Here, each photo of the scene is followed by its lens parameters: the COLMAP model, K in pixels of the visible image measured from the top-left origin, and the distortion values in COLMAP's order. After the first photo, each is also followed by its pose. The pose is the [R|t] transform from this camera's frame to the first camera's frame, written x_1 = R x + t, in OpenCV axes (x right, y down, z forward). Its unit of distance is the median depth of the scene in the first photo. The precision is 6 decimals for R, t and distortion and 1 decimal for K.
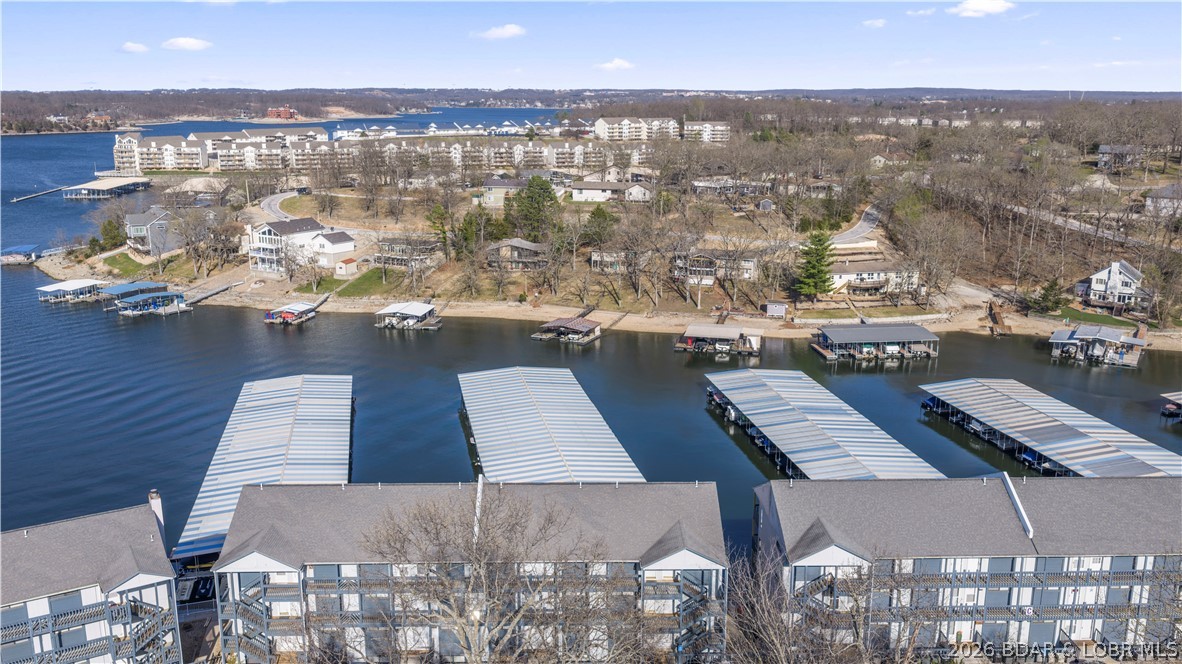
lens RADIAL K [[985.3, 0, 599.8], [0, 985.3, 328.6], [0, 0, 1]] dist [0.027781, -0.062781]
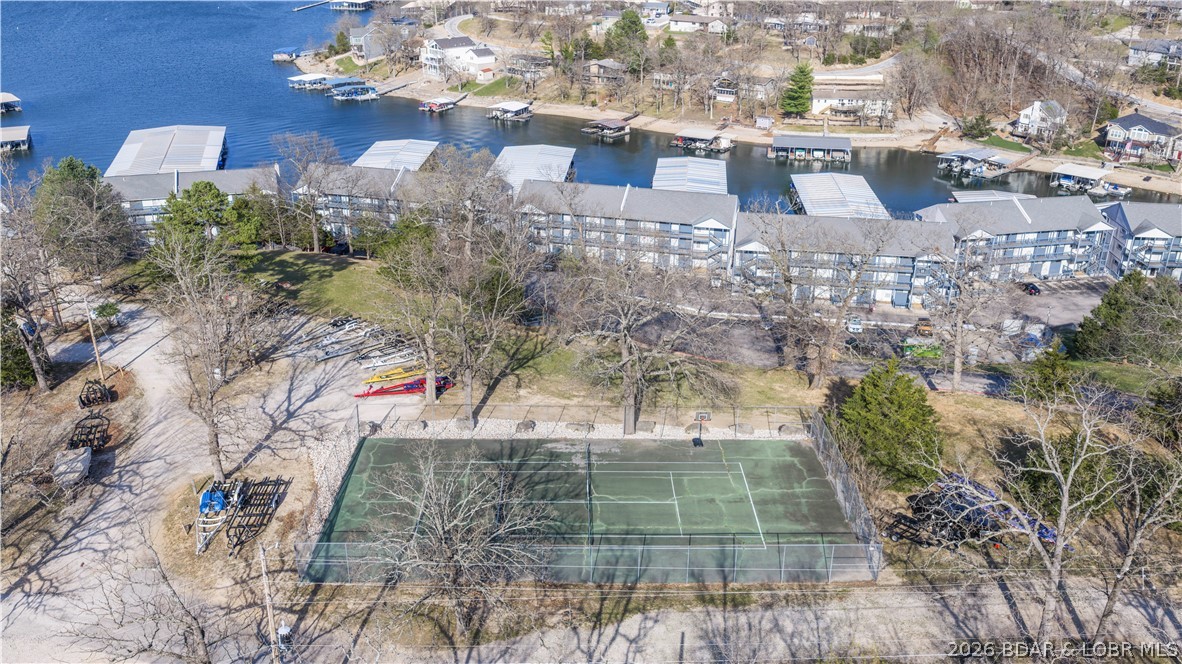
lens RADIAL K [[985.3, 0, 599.8], [0, 985.3, 328.6], [0, 0, 1]] dist [0.027781, -0.062781]
pose [[0.961904, 0.115554, -0.247765, 0.295878], [-0.069763, 0.980027, 0.186228, 0.019161], [0.264336, -0.161849, 0.950753, -0.354796]]
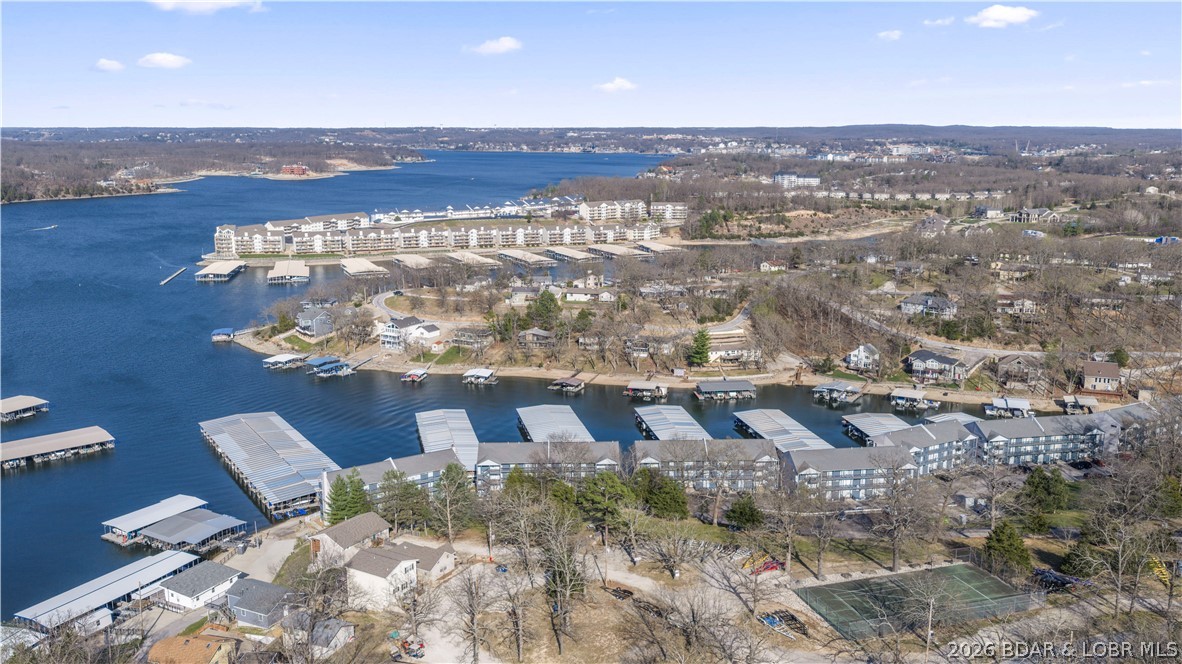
lens RADIAL K [[985.3, 0, 599.8], [0, 985.3, 328.6], [0, 0, 1]] dist [0.027781, -0.062781]
pose [[0.999855, -0.004369, 0.016445, 0.000032], [0.004863, 0.999534, -0.030140, -0.040830], [-0.016305, 0.030215, 0.999410, -0.758266]]
